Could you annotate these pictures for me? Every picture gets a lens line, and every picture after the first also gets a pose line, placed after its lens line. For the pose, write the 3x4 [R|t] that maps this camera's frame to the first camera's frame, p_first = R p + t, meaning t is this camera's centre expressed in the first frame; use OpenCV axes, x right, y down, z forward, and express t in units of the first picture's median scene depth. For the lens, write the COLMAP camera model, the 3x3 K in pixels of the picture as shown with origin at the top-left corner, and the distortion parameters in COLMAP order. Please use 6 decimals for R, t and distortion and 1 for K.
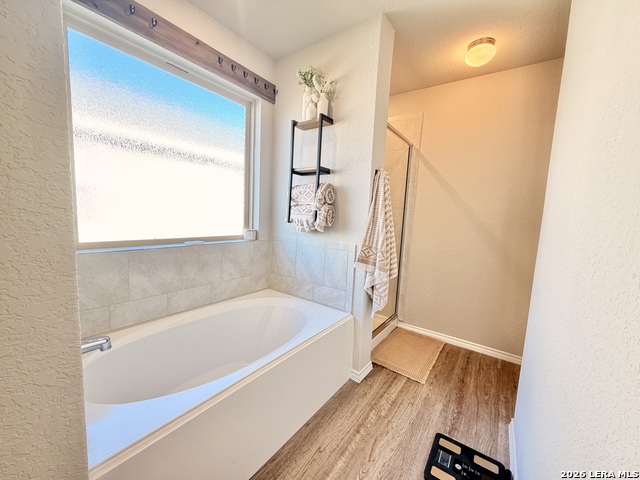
lens RADIAL K [[255.2, 0, 319.6], [0, 255.2, 242.4], [0, 0, 1]] dist [-0.000791, 0.000075]
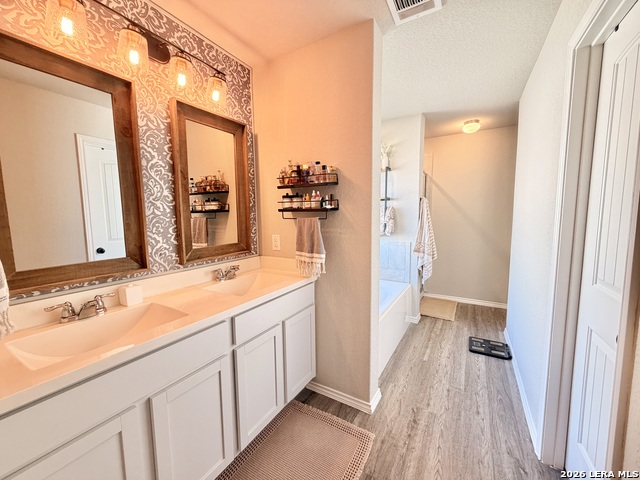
lens RADIAL K [[255.2, 0, 319.6], [0, 255.2, 242.4], [0, 0, 1]] dist [-0.000791, 0.000075]
pose [[0.994303, -0.071460, 0.079083, -0.590388], [0.071948, 0.997403, -0.003324, -0.025673], [-0.078640, 0.008995, 0.996862, -0.643329]]
